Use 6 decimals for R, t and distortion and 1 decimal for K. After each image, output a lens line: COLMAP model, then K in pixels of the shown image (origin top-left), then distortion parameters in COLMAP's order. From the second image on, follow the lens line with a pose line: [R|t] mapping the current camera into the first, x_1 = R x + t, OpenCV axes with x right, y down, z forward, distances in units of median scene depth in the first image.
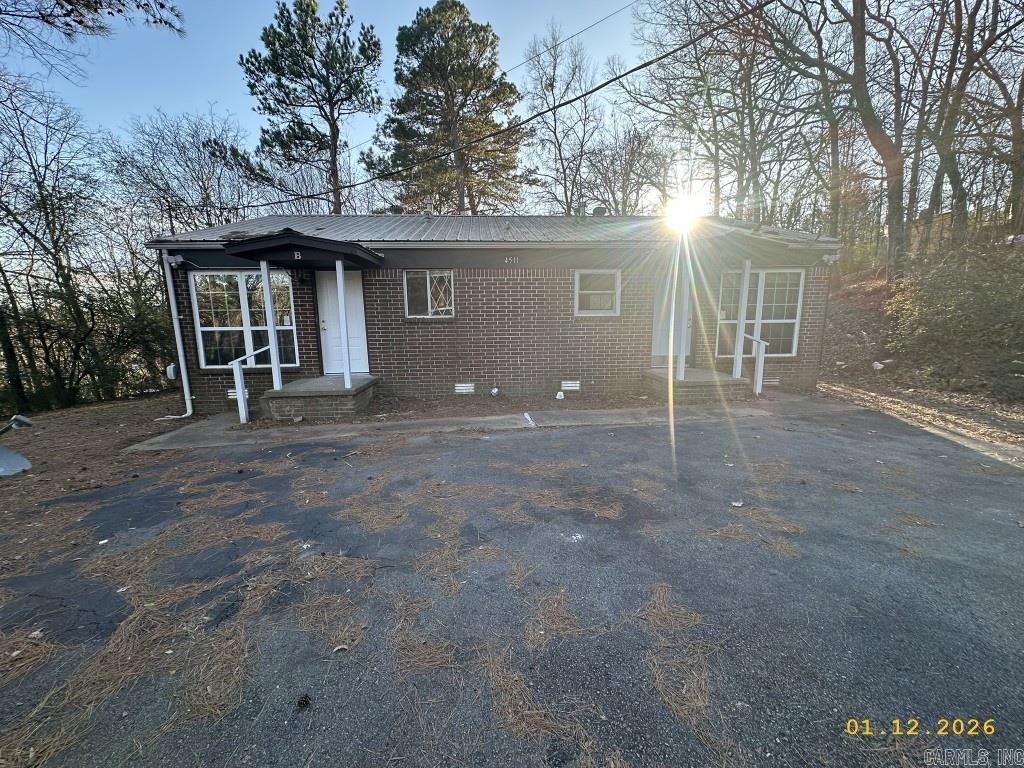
lens RADIAL K [[404.9, 0, 512.0], [0, 404.9, 384.0], [0, 0, 1]] dist [-0.011290, -0.000008]
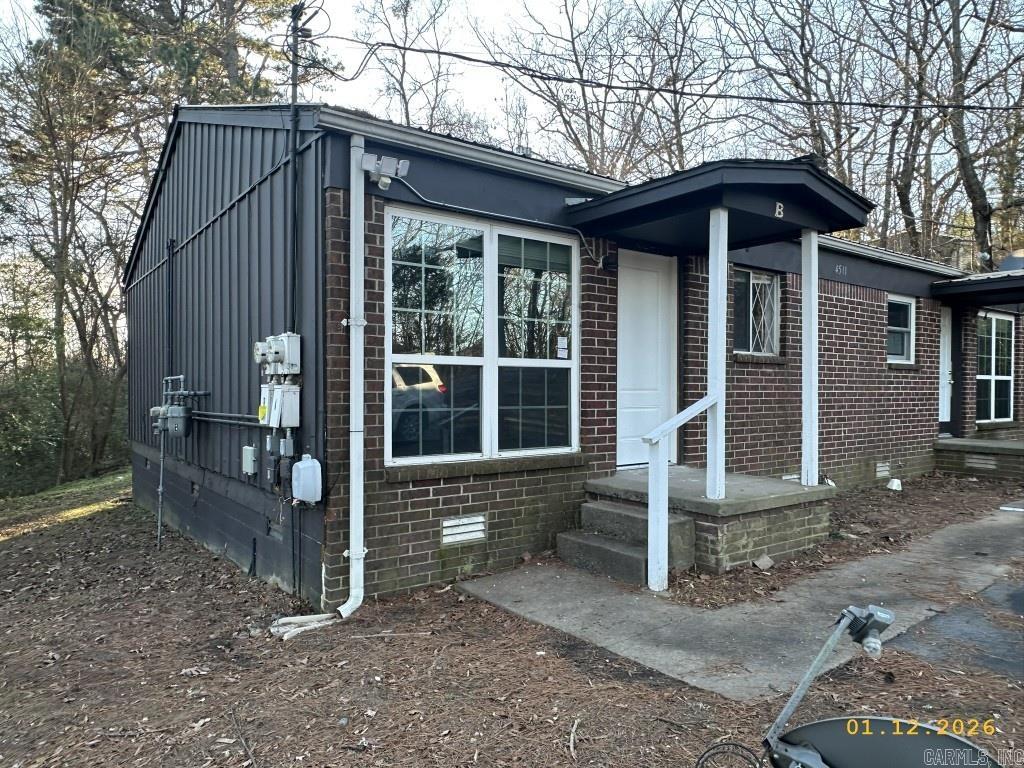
lens RADIAL K [[681.1, 0, 512.0], [0, 681.1, 384.0], [0, 0, 1]] dist [0.006483, 0.001355]
pose [[0.855748, 0.017085, 0.517110, -0.984933], [0.074300, 0.985037, -0.155502, -0.007800], [-0.512030, 0.171492, 0.841675, 0.415518]]
